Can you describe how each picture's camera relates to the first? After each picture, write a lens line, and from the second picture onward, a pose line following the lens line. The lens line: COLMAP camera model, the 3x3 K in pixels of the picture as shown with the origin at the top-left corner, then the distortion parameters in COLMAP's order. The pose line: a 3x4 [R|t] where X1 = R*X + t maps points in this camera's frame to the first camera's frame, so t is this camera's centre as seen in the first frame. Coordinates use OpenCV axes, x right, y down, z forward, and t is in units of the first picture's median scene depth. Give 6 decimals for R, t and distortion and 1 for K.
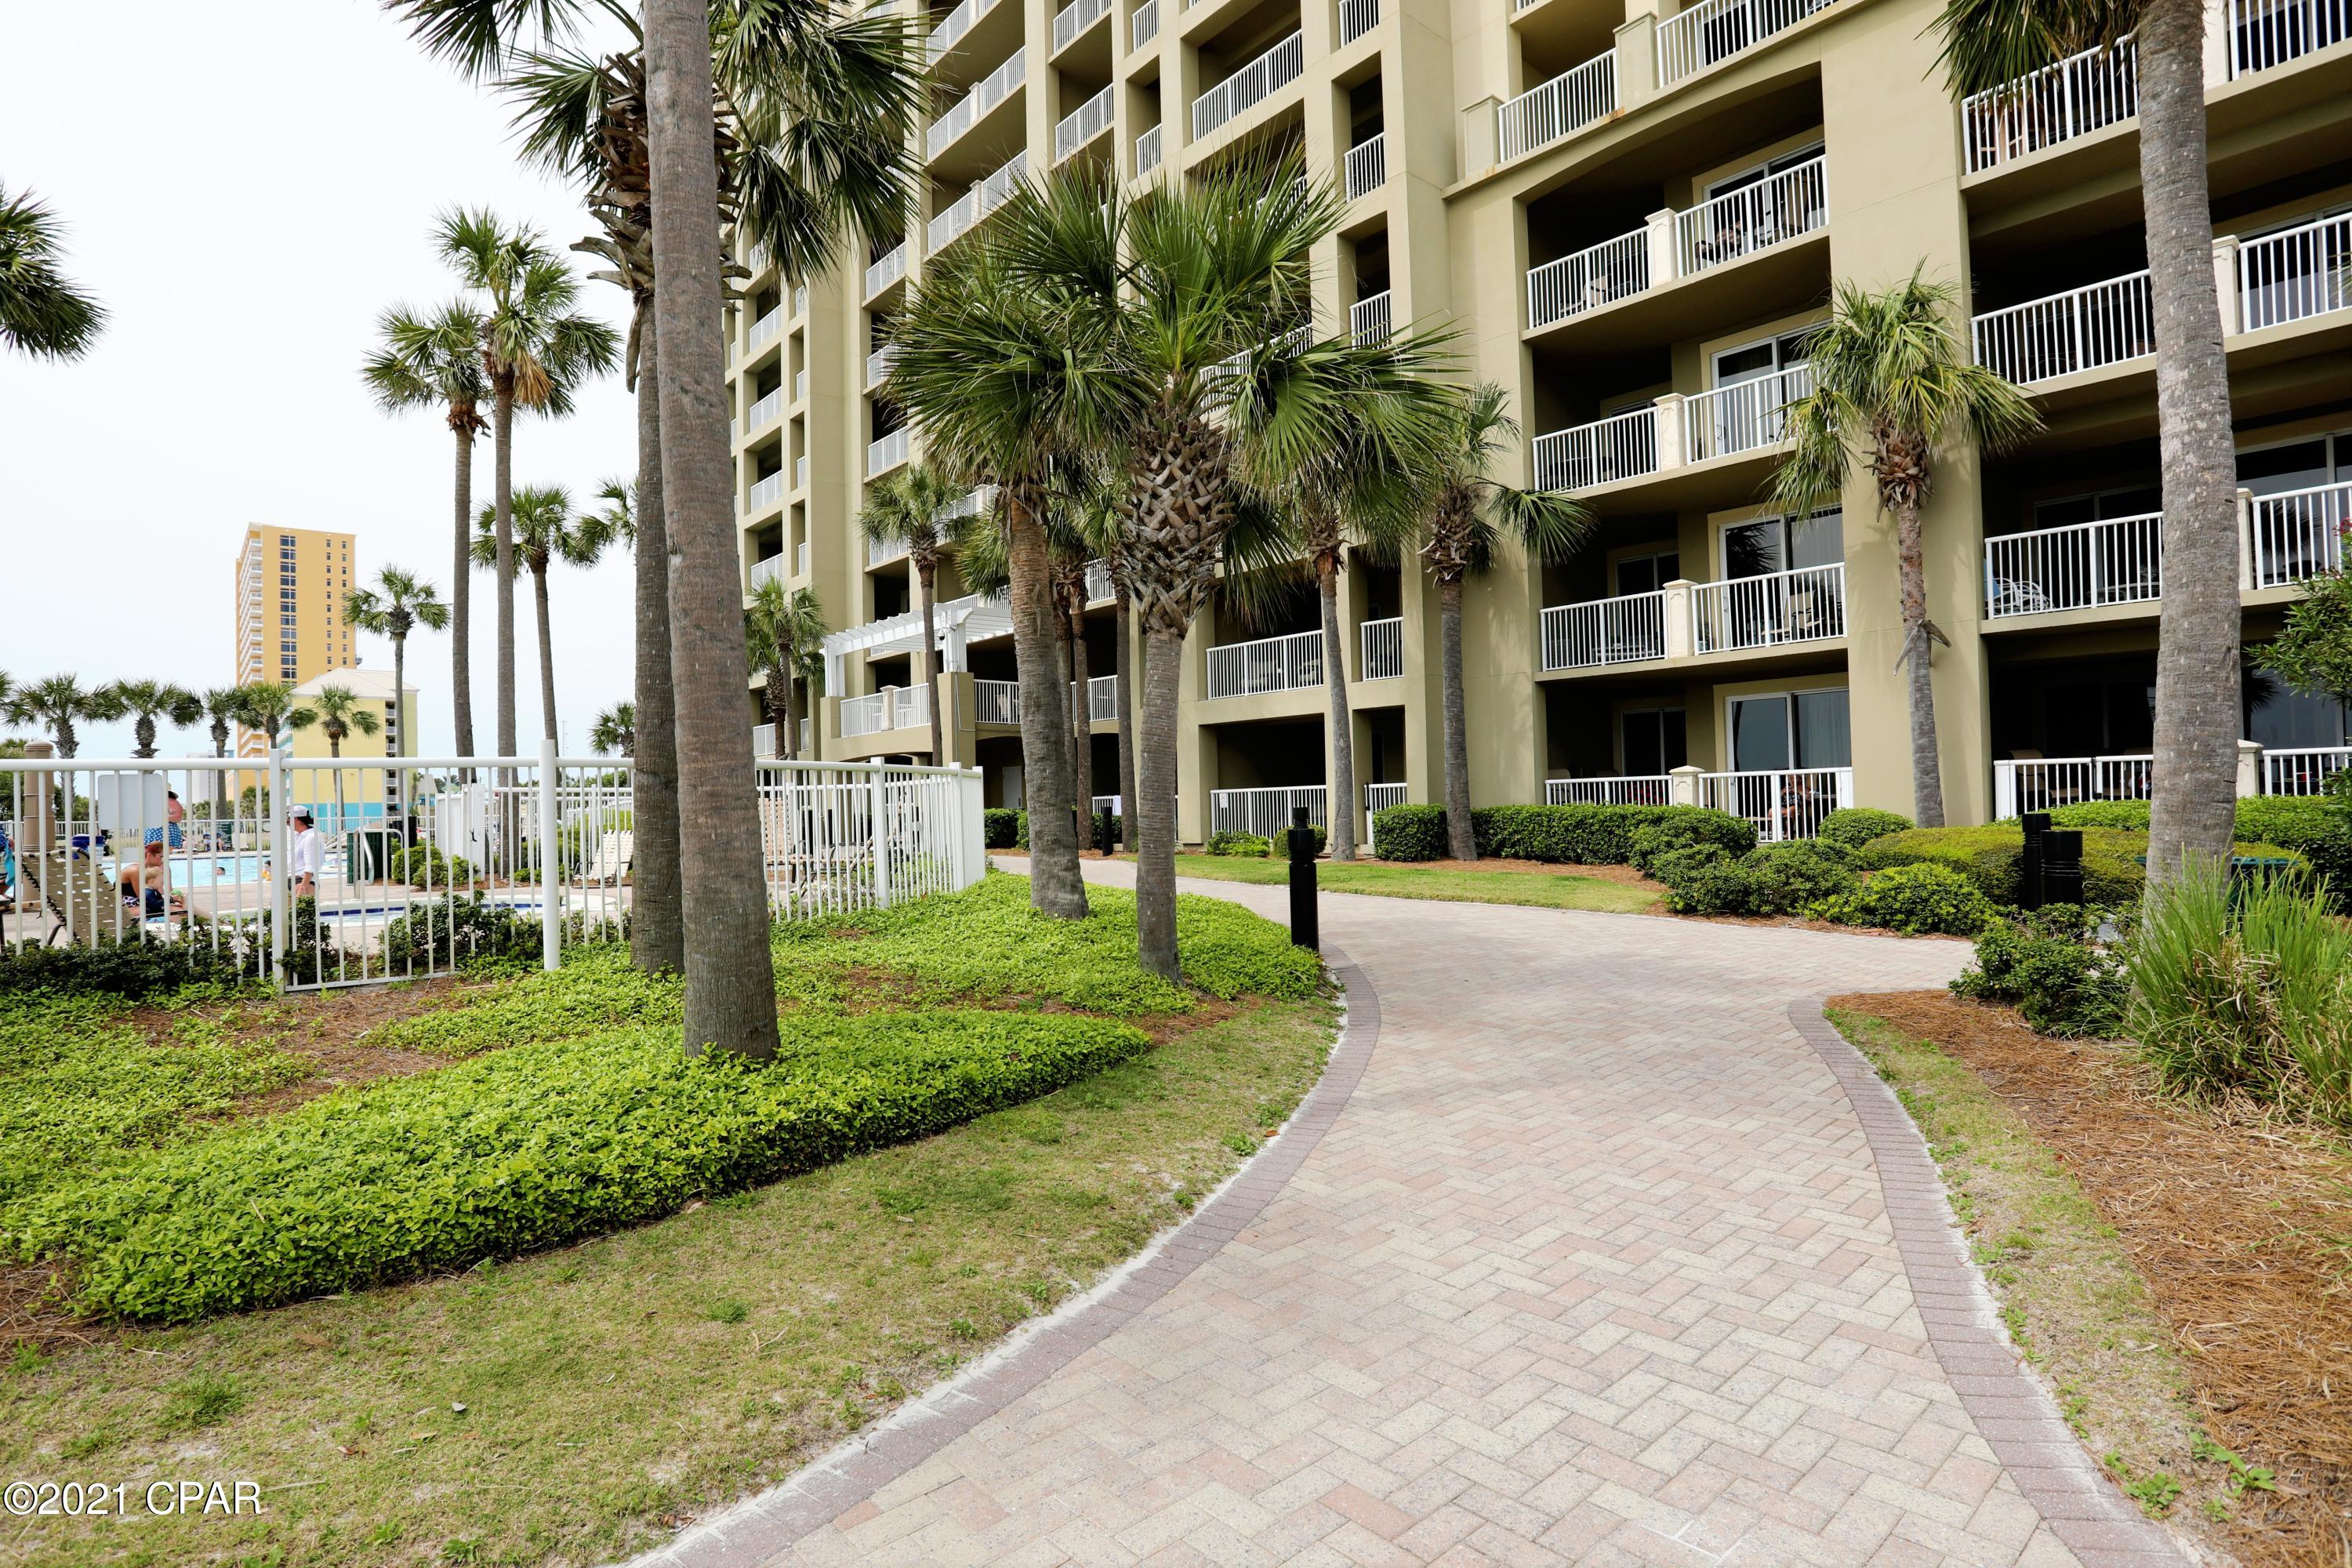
lens RADIAL K [[1143.2, 0, 1174.7], [0, 1143.2, 777.6], [0, 0, 1]] dist [-0.001301, -0.000070]
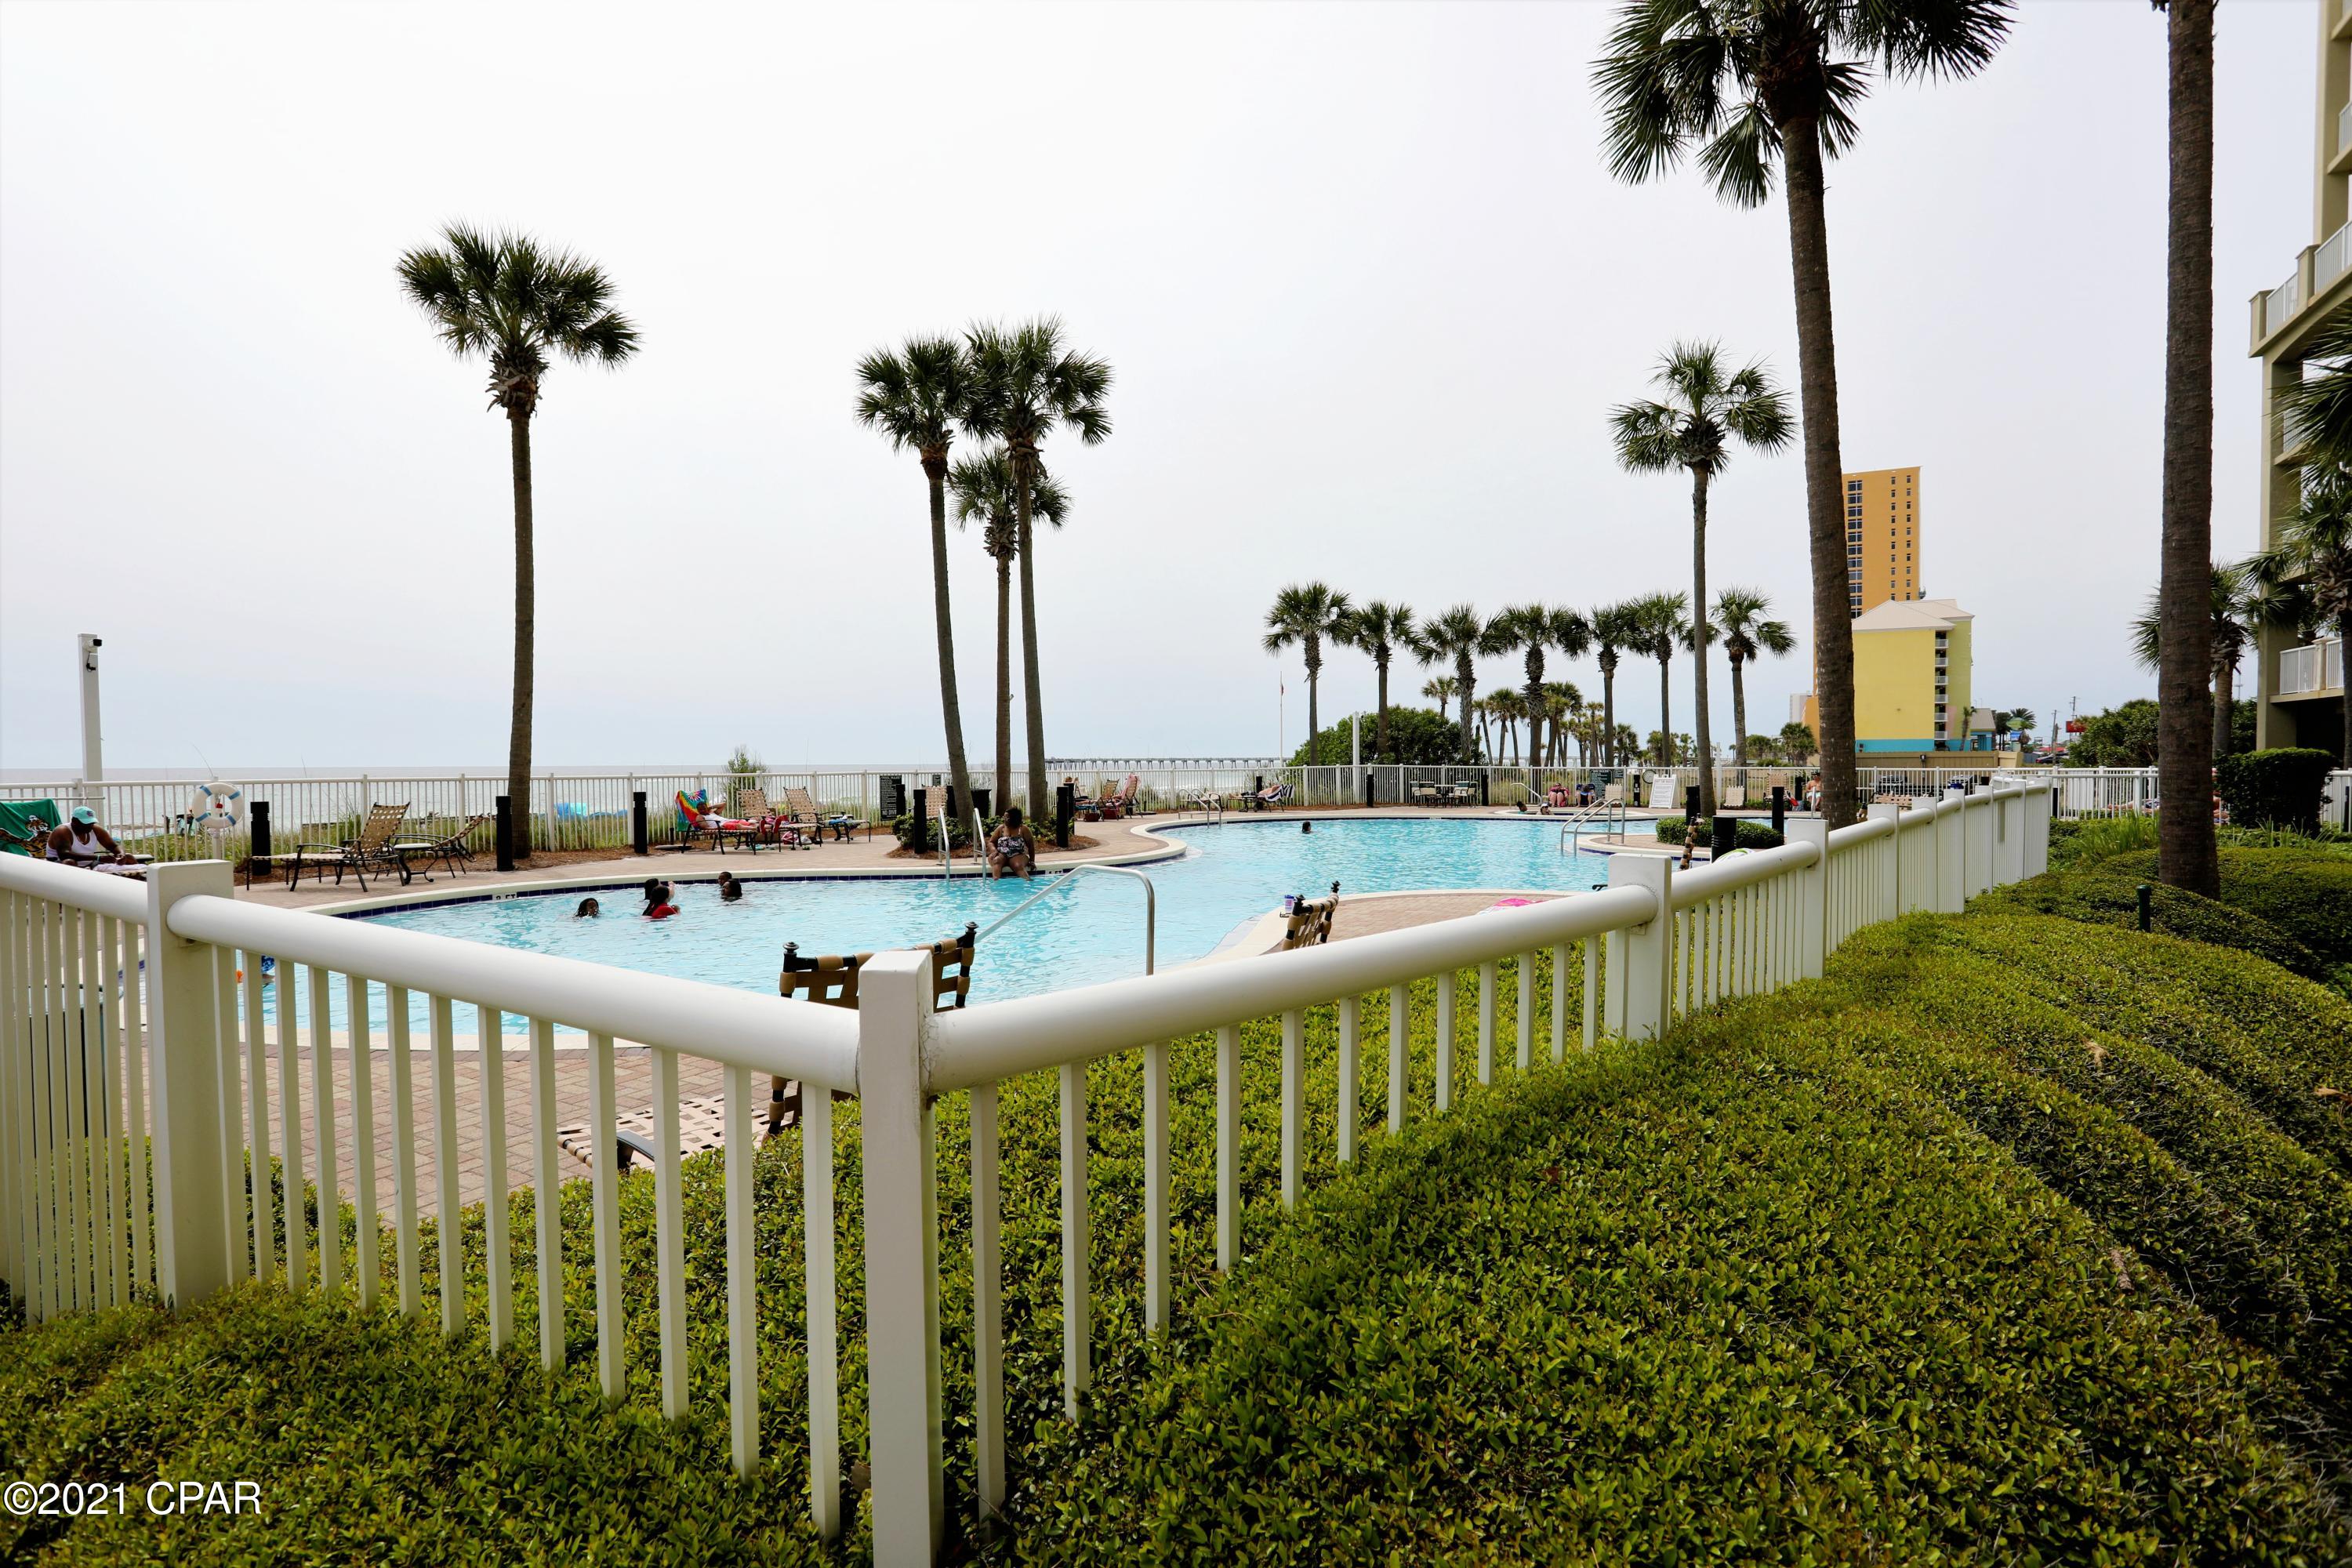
lens RADIAL K [[1143.2, 0, 1174.9], [0, 1143.2, 784.8], [0, 0, 1]] dist [-0.001301, -0.000070]
pose [[0.357158, 0.039373, -0.933214, -0.171971], [0.019587, 0.998576, 0.049627, 0.003064], [0.933839, -0.036003, 0.355878, 0.413556]]
